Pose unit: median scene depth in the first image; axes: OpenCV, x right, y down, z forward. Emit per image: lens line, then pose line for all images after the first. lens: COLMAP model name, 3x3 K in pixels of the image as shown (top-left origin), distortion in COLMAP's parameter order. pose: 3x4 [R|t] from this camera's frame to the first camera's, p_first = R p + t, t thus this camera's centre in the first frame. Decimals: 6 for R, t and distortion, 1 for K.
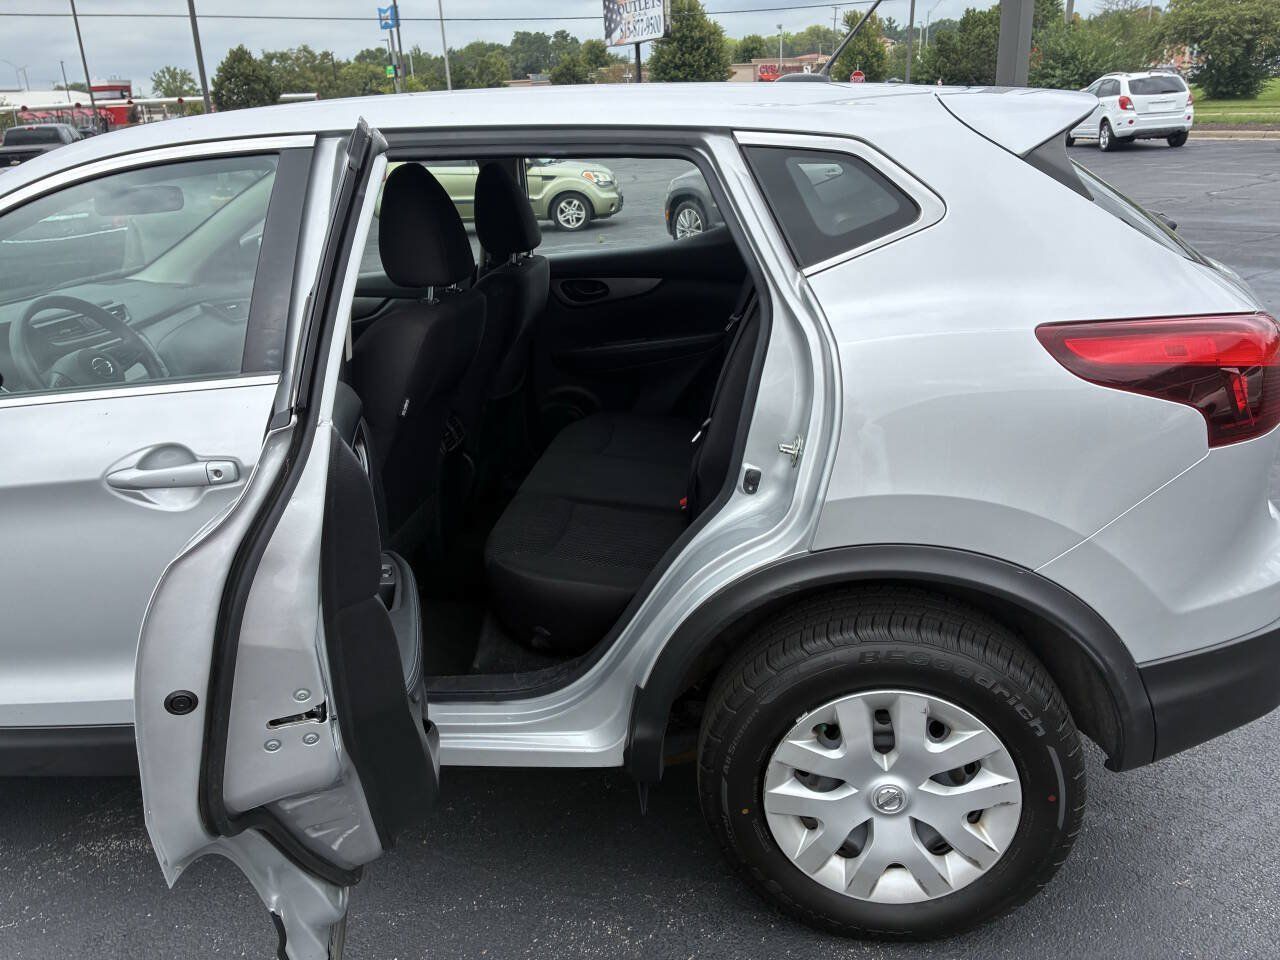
lens RADIAL K [[952.6, 0, 644.7], [0, 952.6, 474.9], [0, 0, 1]] dist [0.063047, -0.084153]
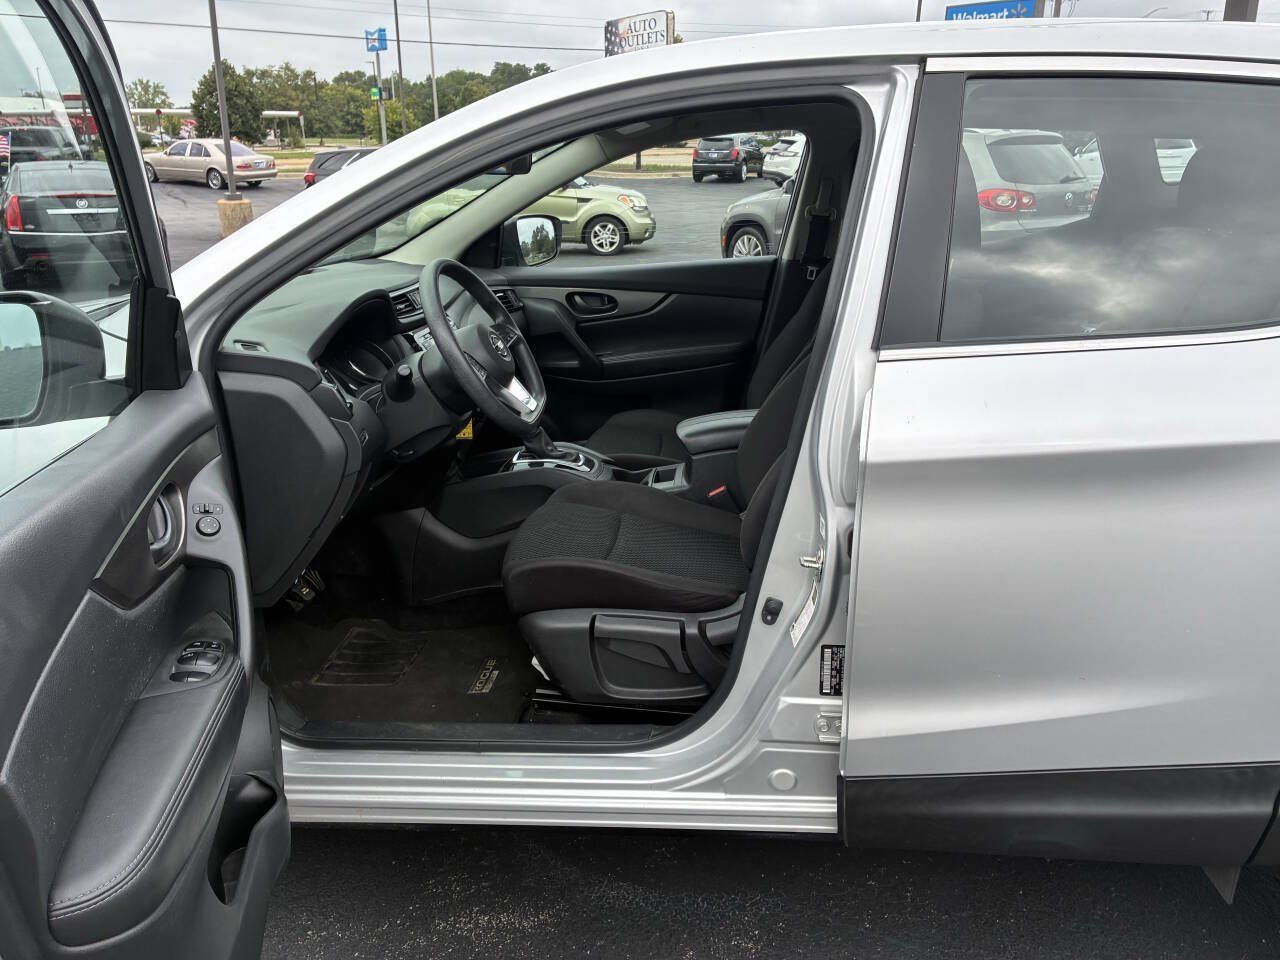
lens RADIAL K [[956.2, 0, 654.3], [0, 956.2, 480.5], [0, 0, 1]] dist [0.062497, -0.087107]
pose [[0.998545, 0.033283, 0.042439, -0.272174], [-0.032057, 0.999058, -0.029251, 0.015342], [-0.043372, 0.027848, 0.998671, 0.093244]]
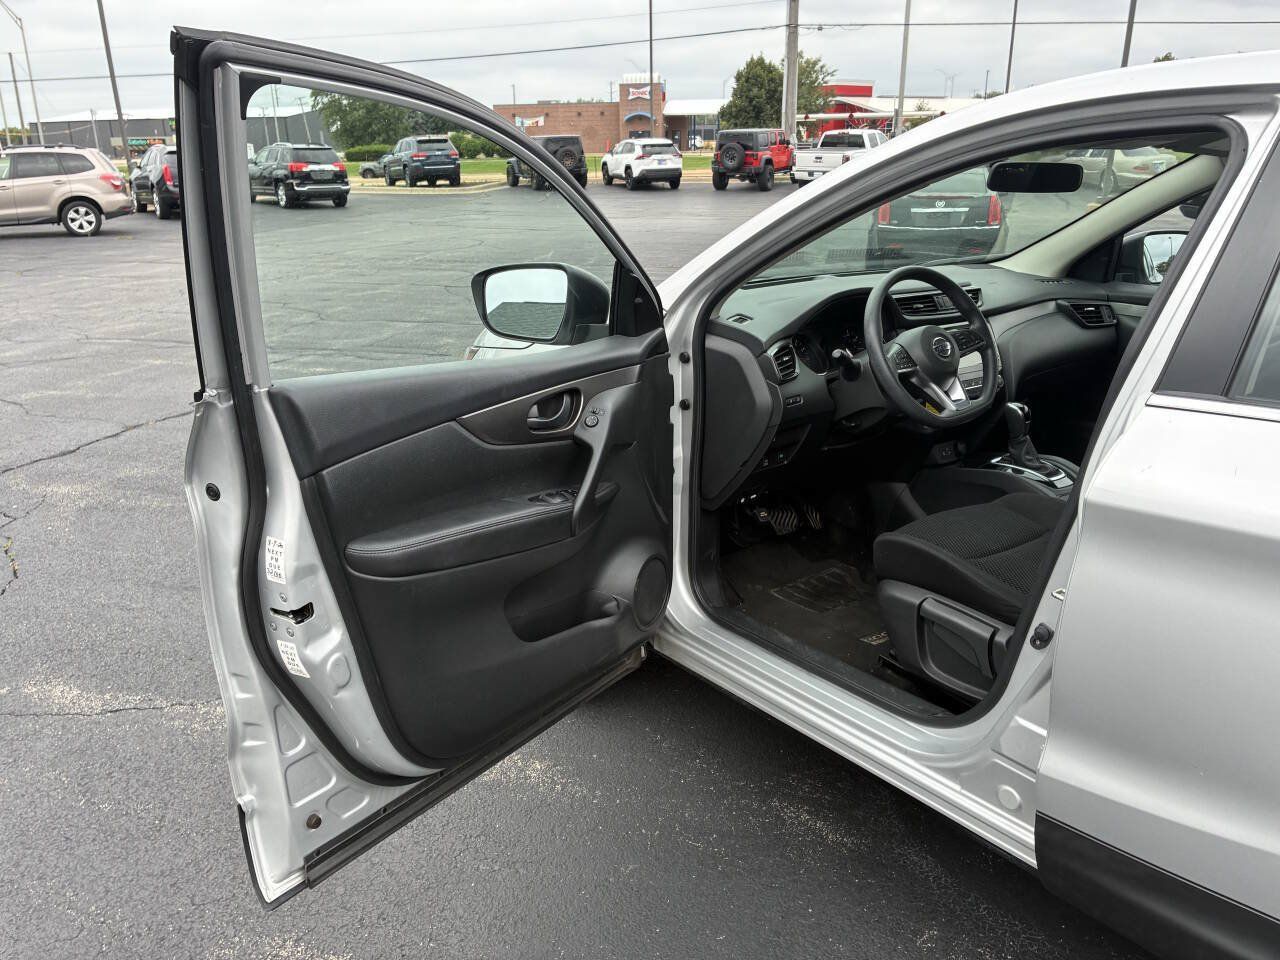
lens RADIAL K [[979.4, 0, 640.0], [0, 979.4, 480.0], [0, 0, 1]] dist [-0.000086, 0.000616]
pose [[0.677329, 0.268038, -0.685114, -0.040785], [-0.273902, 0.956194, 0.103304, -0.003539], [0.682791, 0.117683, 0.721073, 0.070907]]
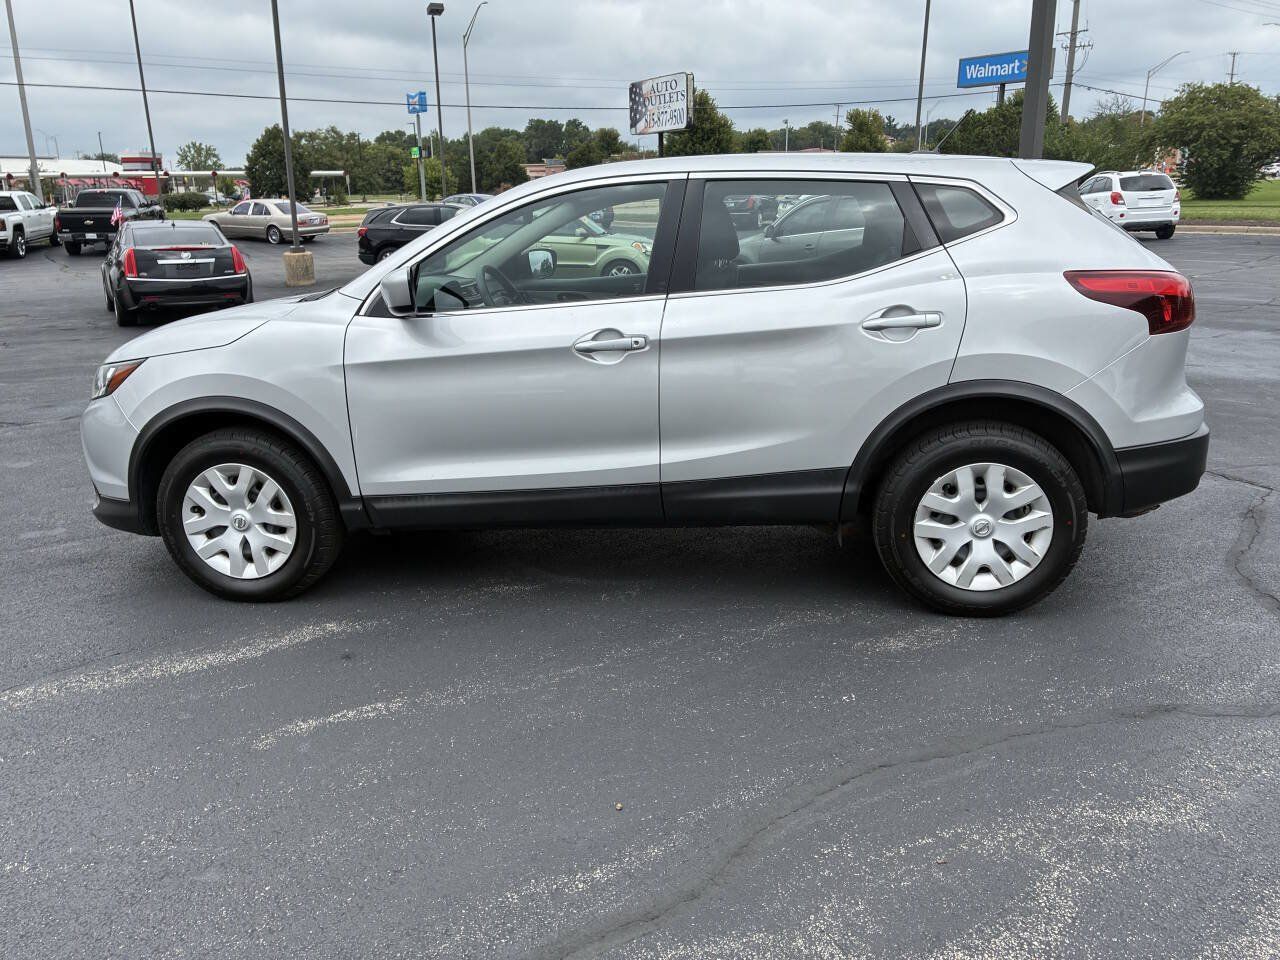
lens RADIAL K [[945.6, 0, 640.0], [0, 945.6, 480.0], [0, 0, 1]] dist [0.033870, -0.036601]
pose [[0.999545, 0.029729, -0.005174, -0.188851], [-0.030022, 0.997002, -0.071315, 0.184786], [0.003038, 0.071438, 0.997440, -0.398355]]
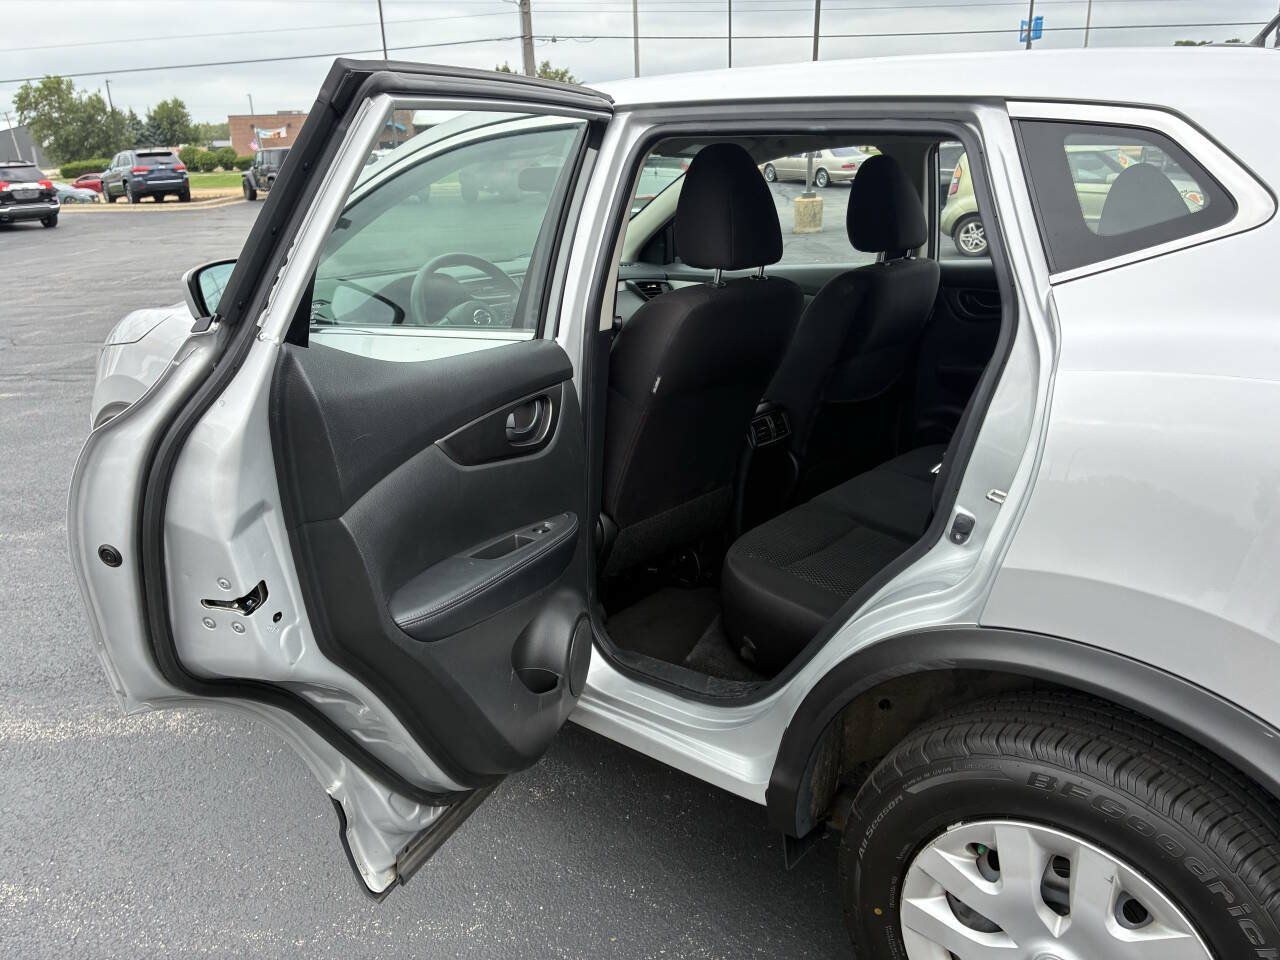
lens RADIAL K [[956.2, 0, 654.3], [0, 956.2, 480.5], [0, 0, 1]] dist [0.062497, -0.087107]
pose [[0.838401, 0.194016, -0.509354, 0.141638], [-0.198862, 0.978968, 0.045566, -0.008771], [0.507482, 0.063089, 0.859350, 0.070374]]
